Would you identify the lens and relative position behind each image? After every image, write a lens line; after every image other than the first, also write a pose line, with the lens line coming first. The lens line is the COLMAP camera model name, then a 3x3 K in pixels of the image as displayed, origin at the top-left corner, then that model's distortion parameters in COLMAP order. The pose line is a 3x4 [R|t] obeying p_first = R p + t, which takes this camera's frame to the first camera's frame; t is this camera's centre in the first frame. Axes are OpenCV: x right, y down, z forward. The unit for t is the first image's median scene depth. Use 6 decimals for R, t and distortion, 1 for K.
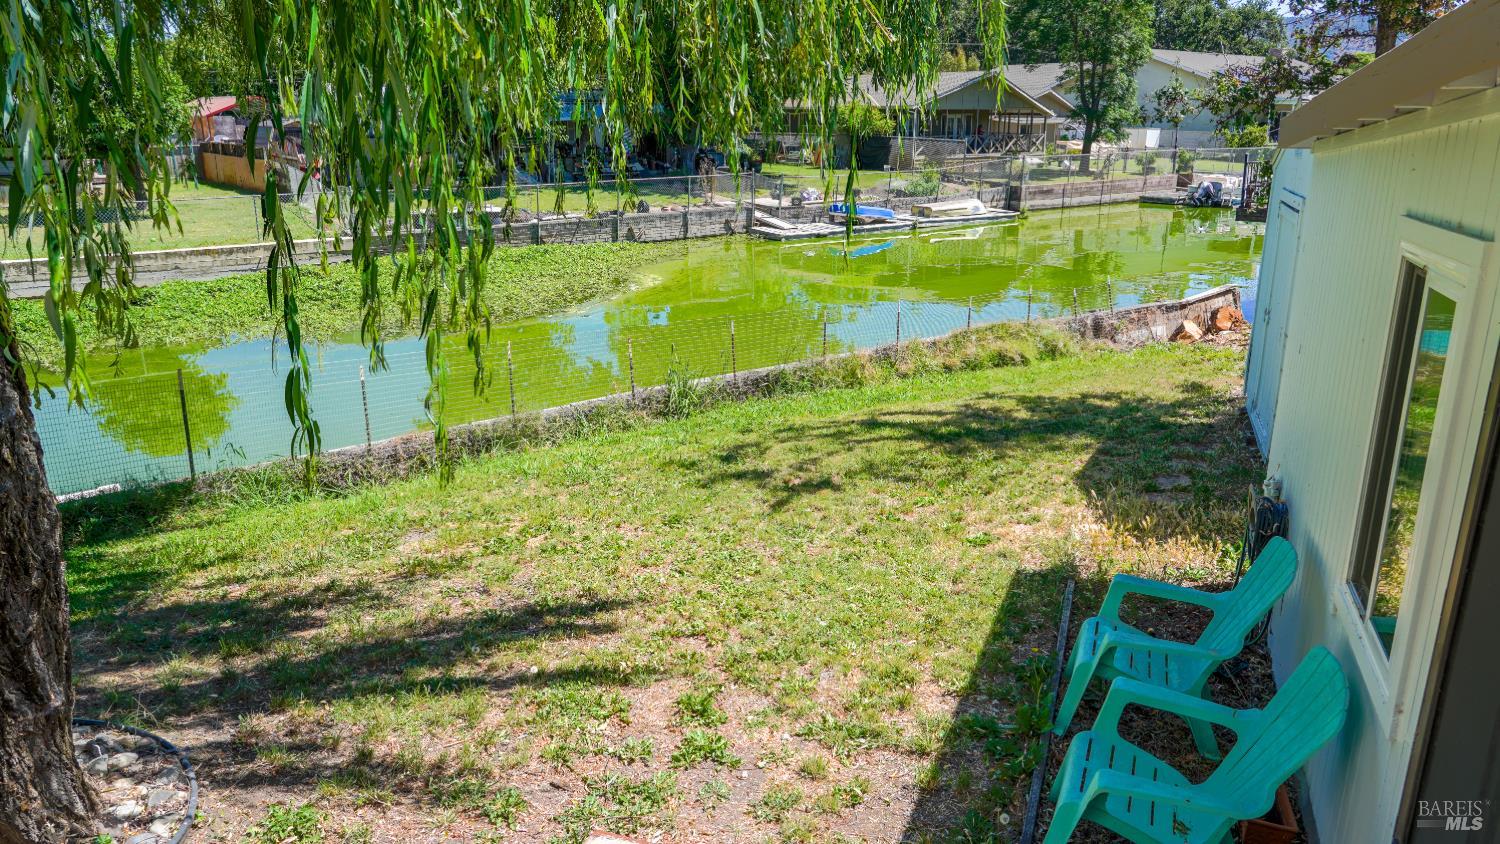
lens RADIAL K [[1008.7, 0, 753.7], [0, 1008.7, 420.7], [0, 0, 1]] dist [-0.016476, 0.002764]
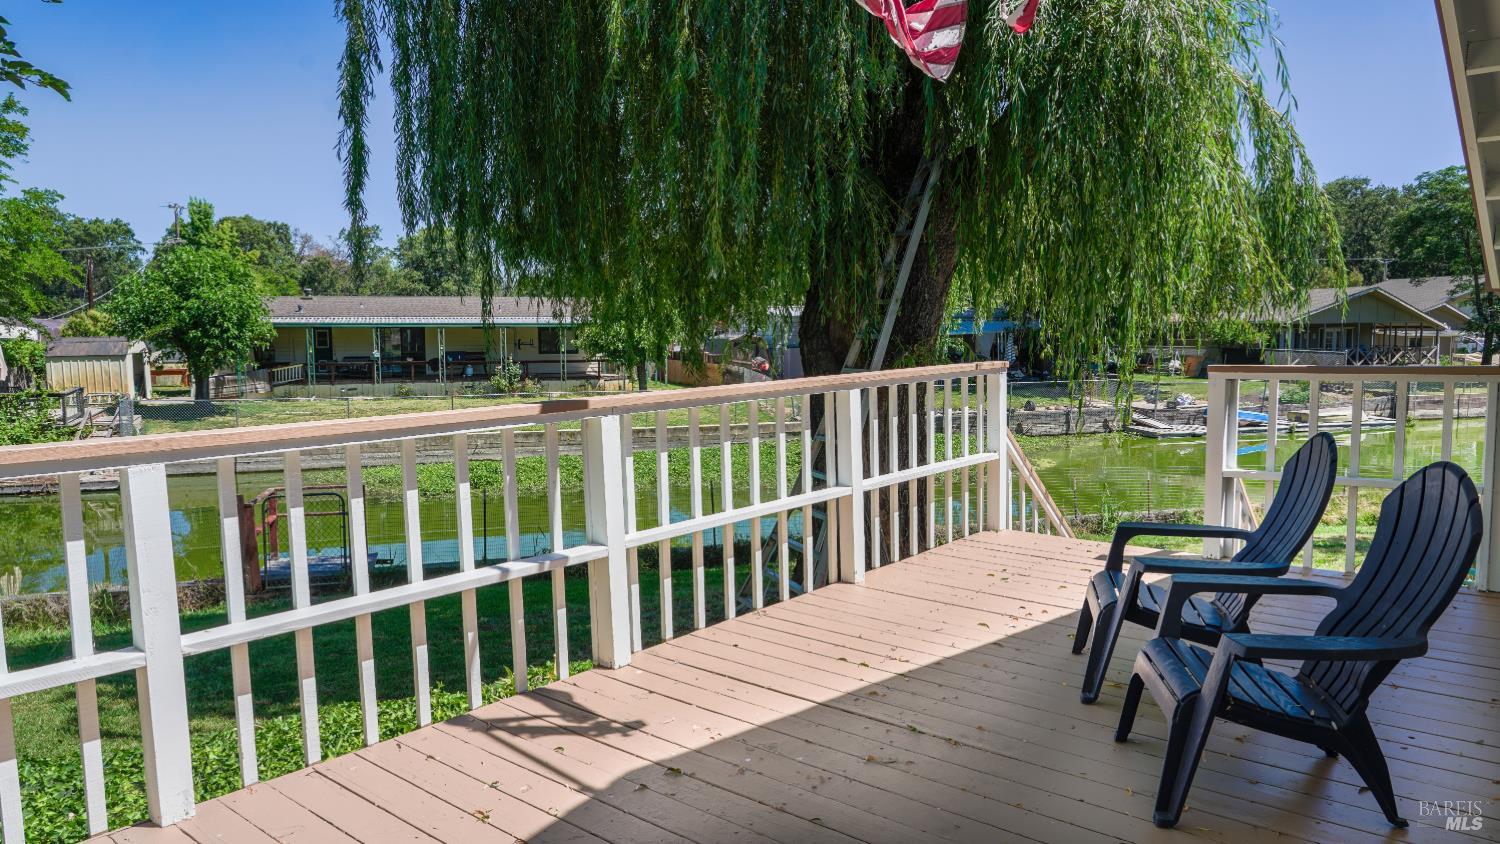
lens RADIAL K [[1008.7, 0, 753.7], [0, 1008.7, 420.7], [0, 0, 1]] dist [-0.016476, 0.002764]
pose [[0.944286, 0.022500, -0.328356, -0.022598], [-0.089604, 0.977551, -0.190698, 0.040492], [0.316694, 0.209495, 0.925104, -0.127015]]
